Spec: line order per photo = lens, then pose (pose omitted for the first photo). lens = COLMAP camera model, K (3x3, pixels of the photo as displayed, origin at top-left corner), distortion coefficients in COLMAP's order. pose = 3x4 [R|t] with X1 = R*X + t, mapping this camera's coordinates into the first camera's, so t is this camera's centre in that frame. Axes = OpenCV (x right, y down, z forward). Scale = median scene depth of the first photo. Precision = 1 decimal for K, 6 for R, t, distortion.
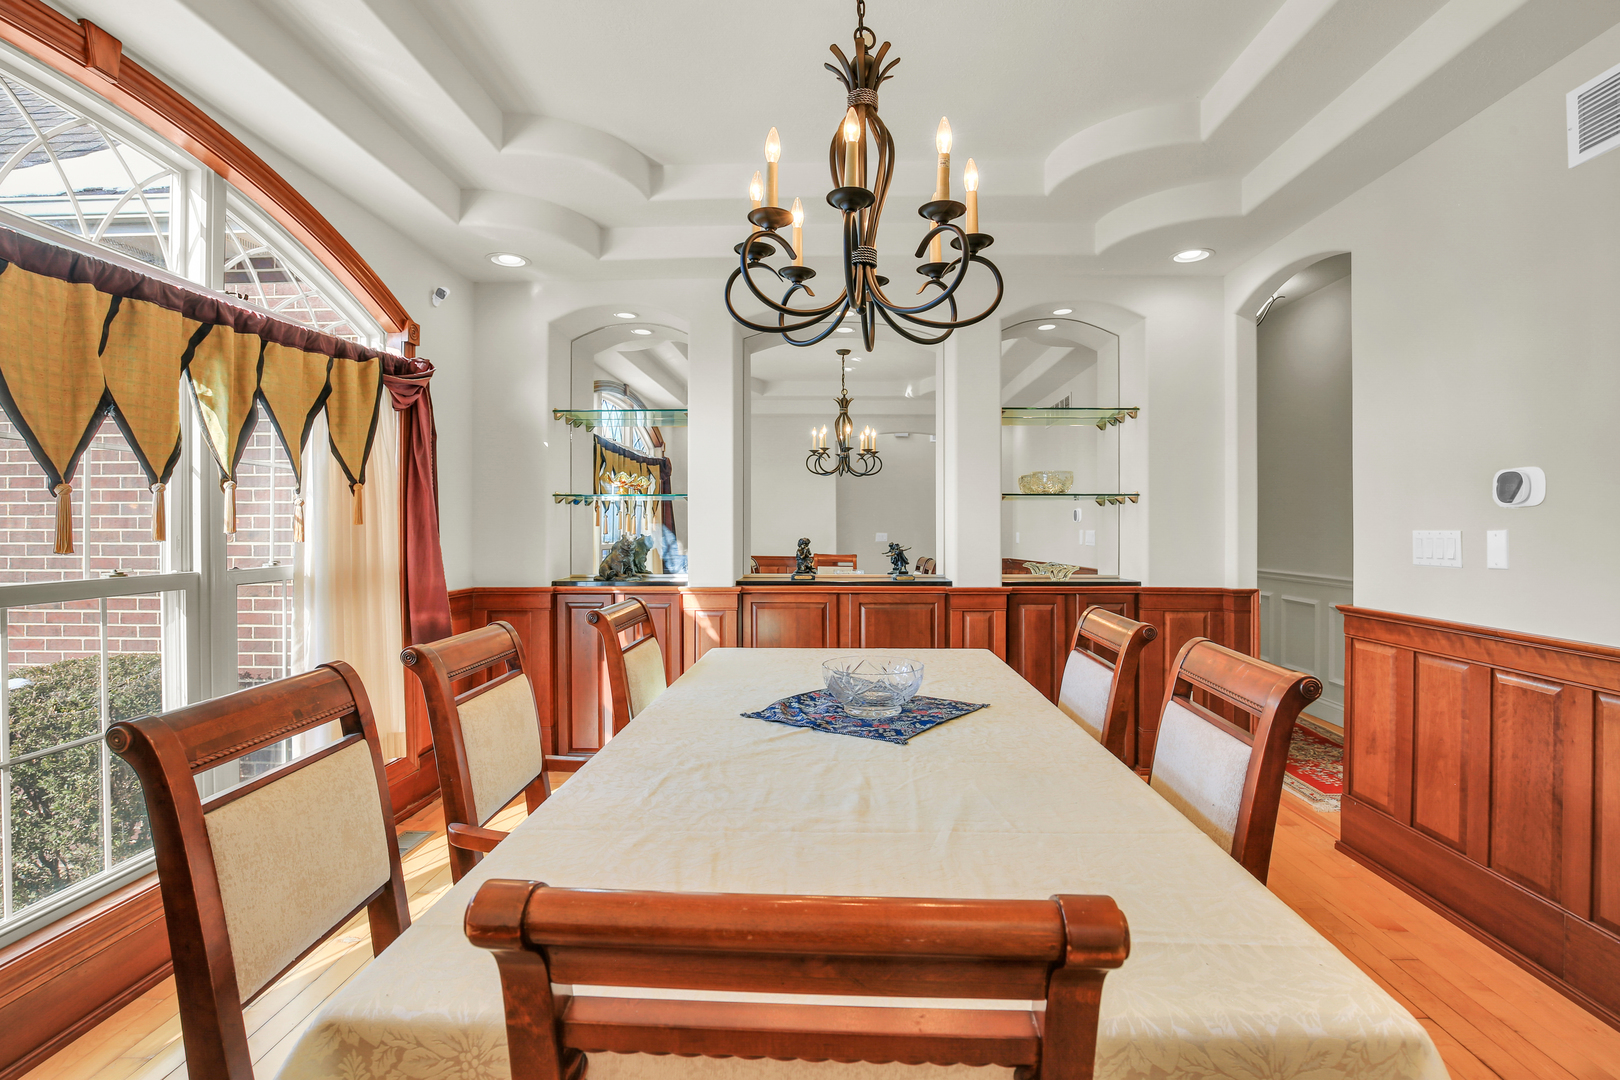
lens RADIAL K [[760.4, 0, 810.9], [0, 760.4, 530.3], [0, 0, 1]] dist [-0.011403, 0.000785]
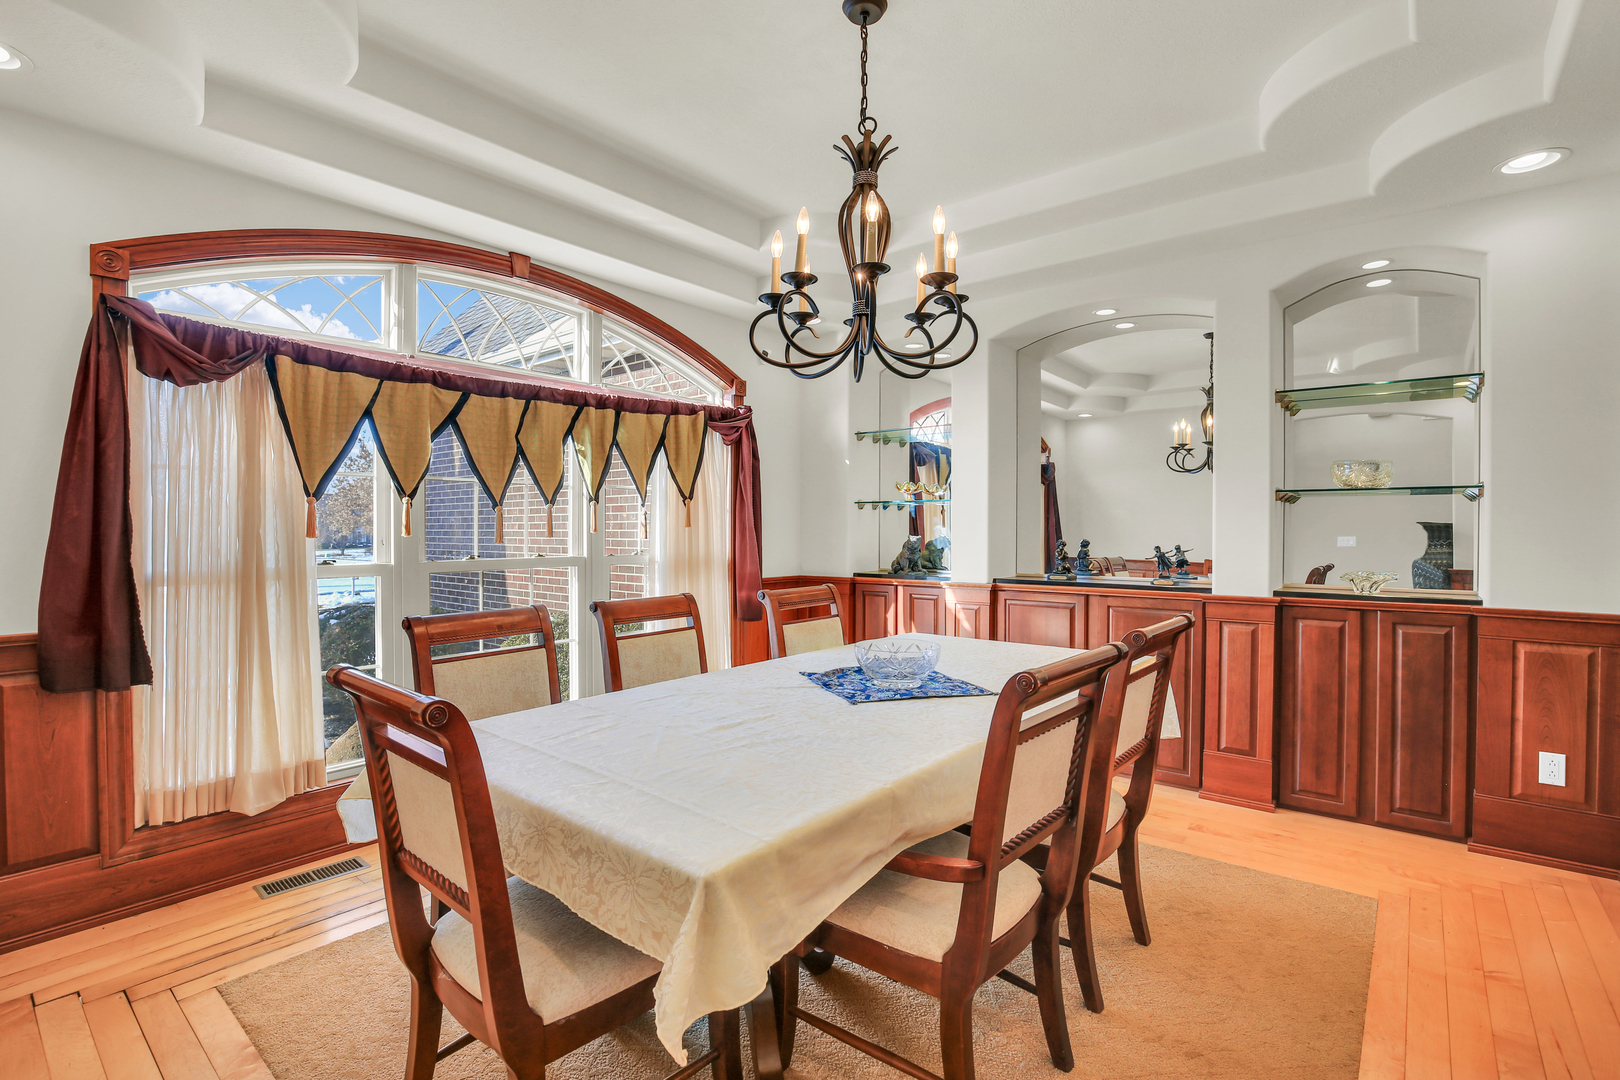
lens RADIAL K [[760.4, 0, 816.9], [0, 760.4, 538.4], [0, 0, 1]] dist [-0.011403, 0.000785]
pose [[0.795410, 0.007944, -0.606020, 0.515138], [-0.002284, 0.999946, 0.010110, -0.001611], [0.606068, -0.006658, 0.795385, -0.015696]]
